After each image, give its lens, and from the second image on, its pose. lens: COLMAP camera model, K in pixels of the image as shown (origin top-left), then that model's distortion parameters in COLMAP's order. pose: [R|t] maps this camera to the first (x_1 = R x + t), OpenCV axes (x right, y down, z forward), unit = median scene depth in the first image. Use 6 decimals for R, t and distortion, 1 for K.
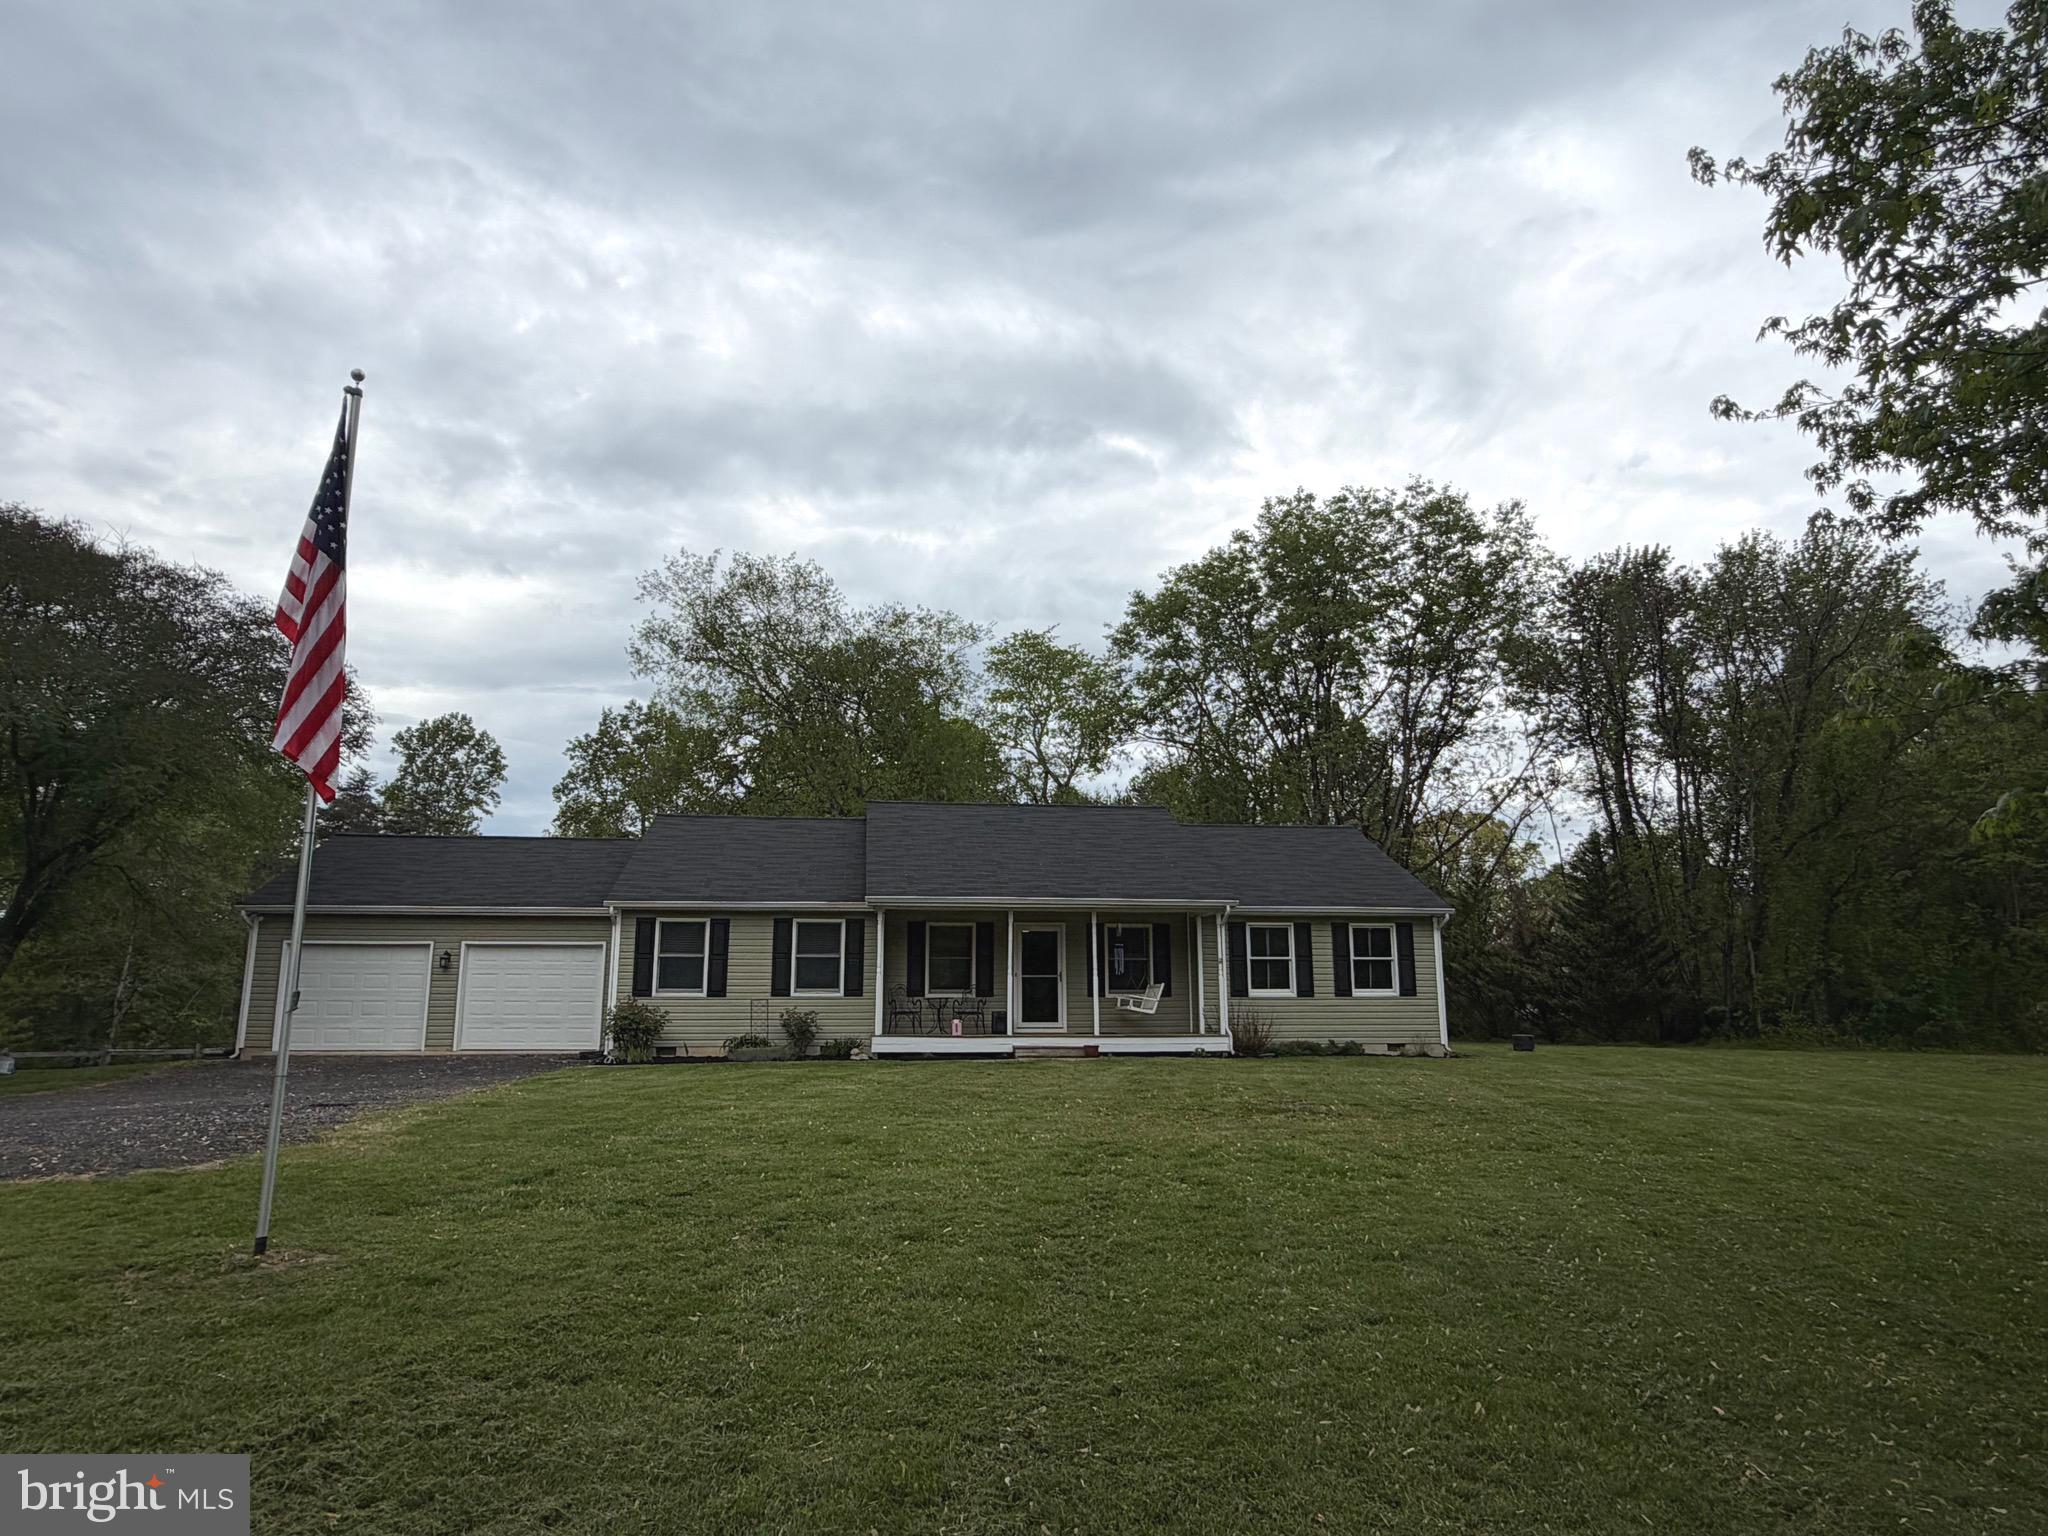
lens RADIAL K [[1159.7, 0, 1024.0], [0, 1159.7, 768.0], [0, 0, 1]] dist [0.003794, 0.000348]
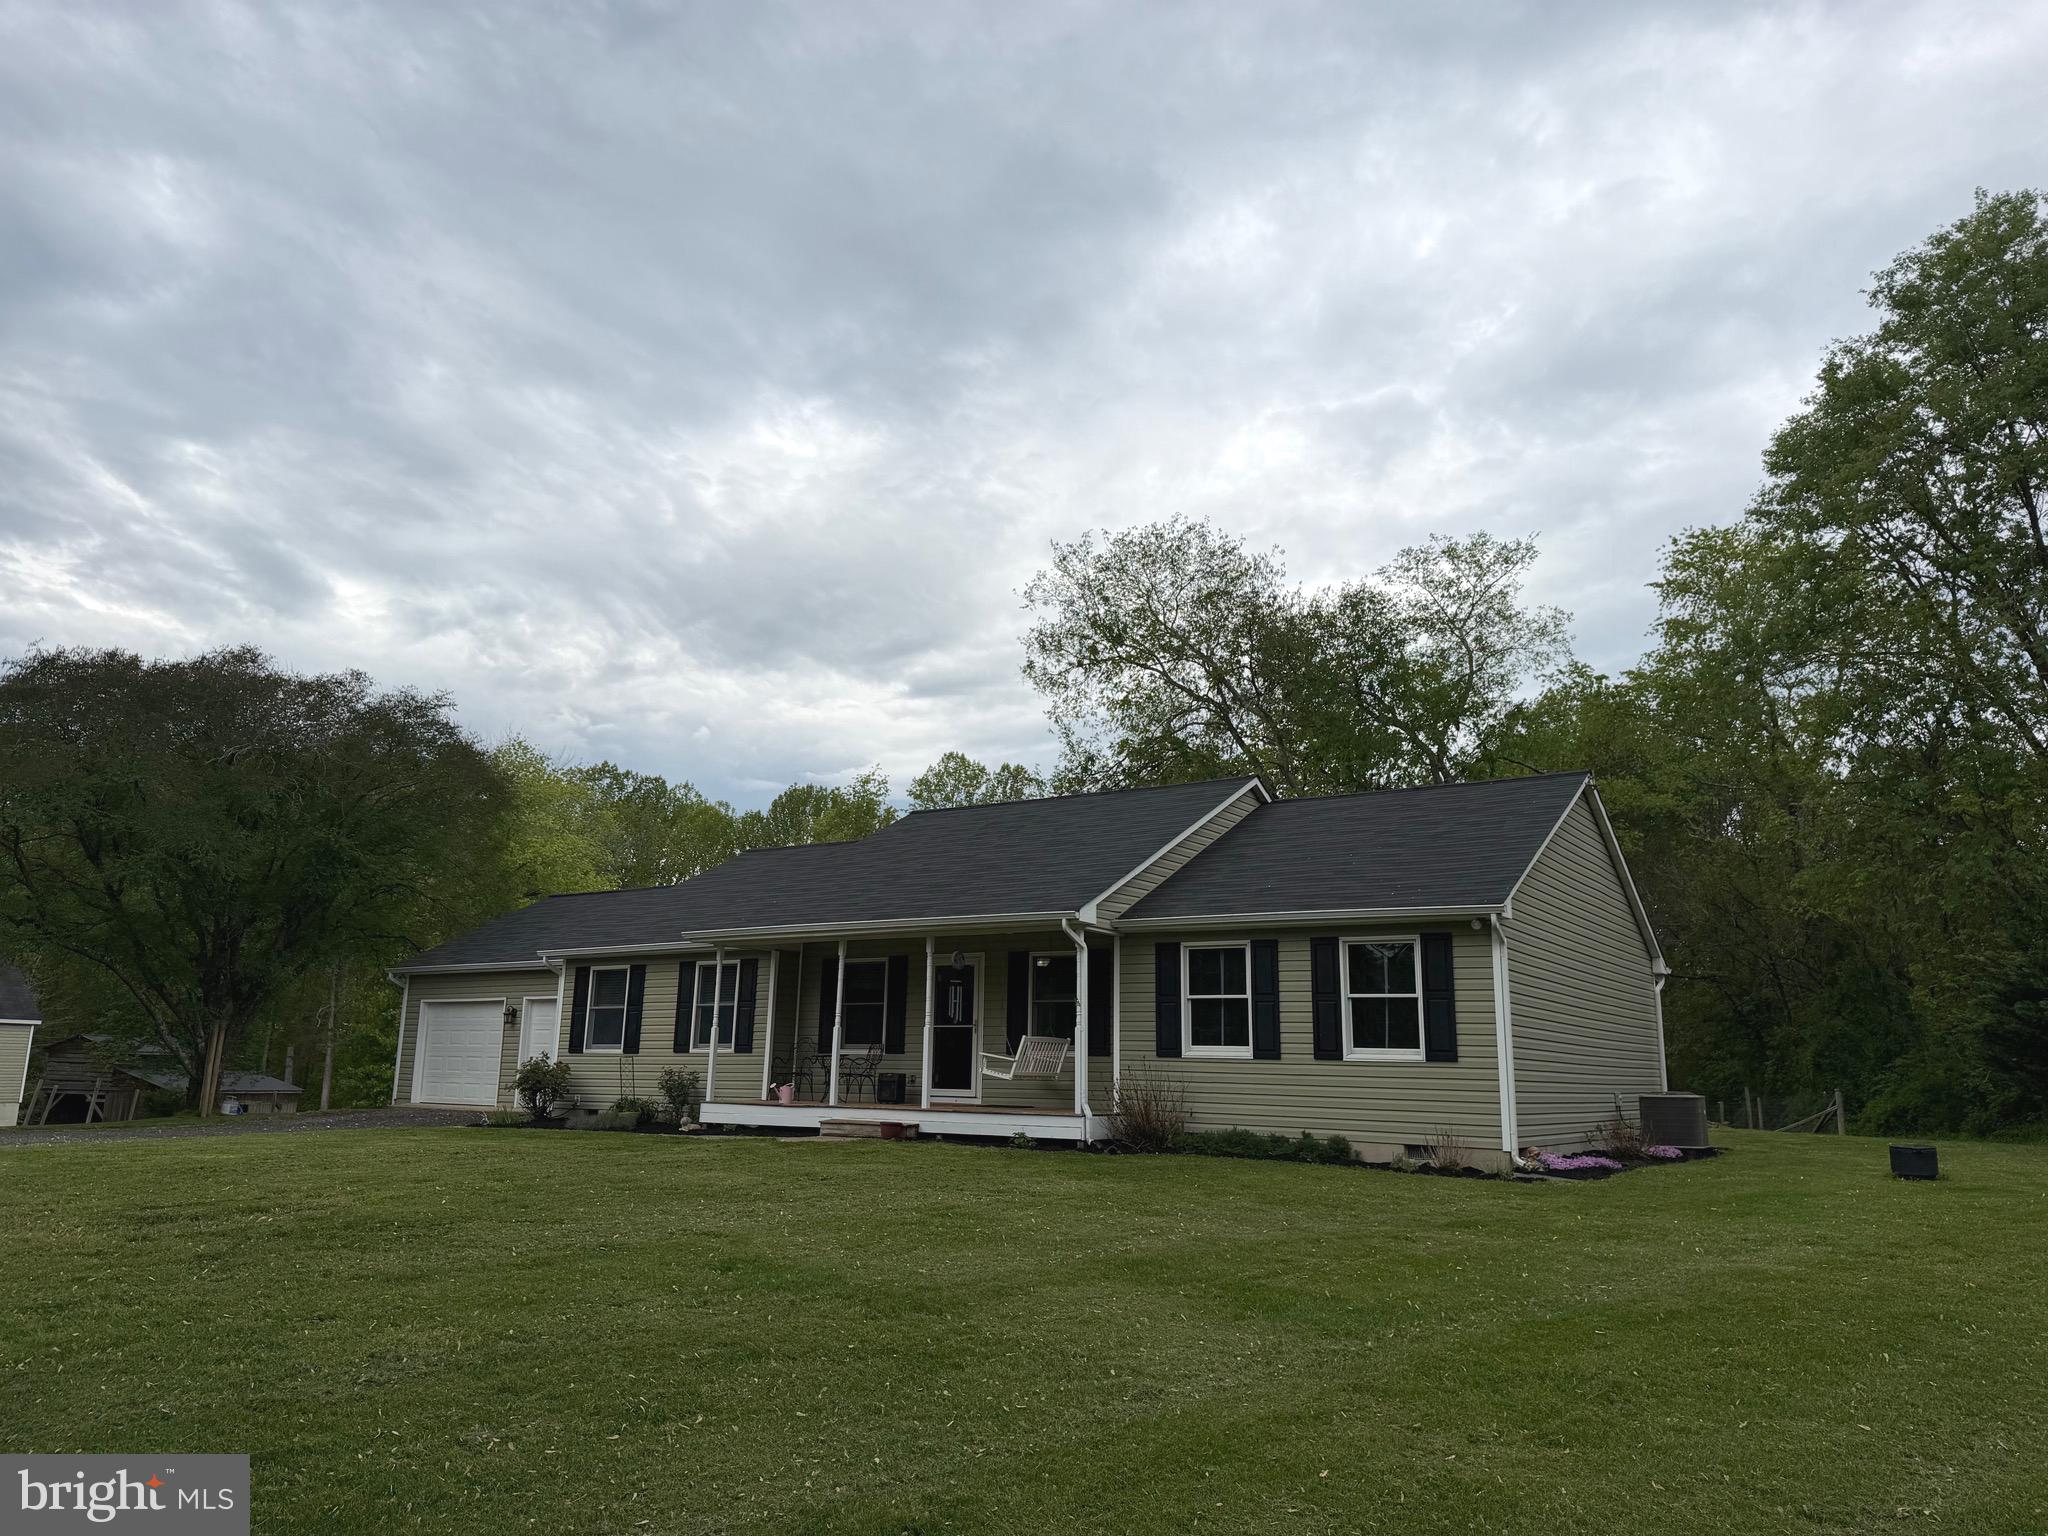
lens RADIAL K [[1437.8, 0, 1024.0], [0, 1437.8, 768.0], [0, 0, 1]] dist [0.125291, -0.114630]
pose [[0.751598, -0.120433, -0.648534, 0.678616], [0.117974, 0.991881, -0.047472, 0.067042], [0.648986, -0.040831, 0.759704, 0.346960]]
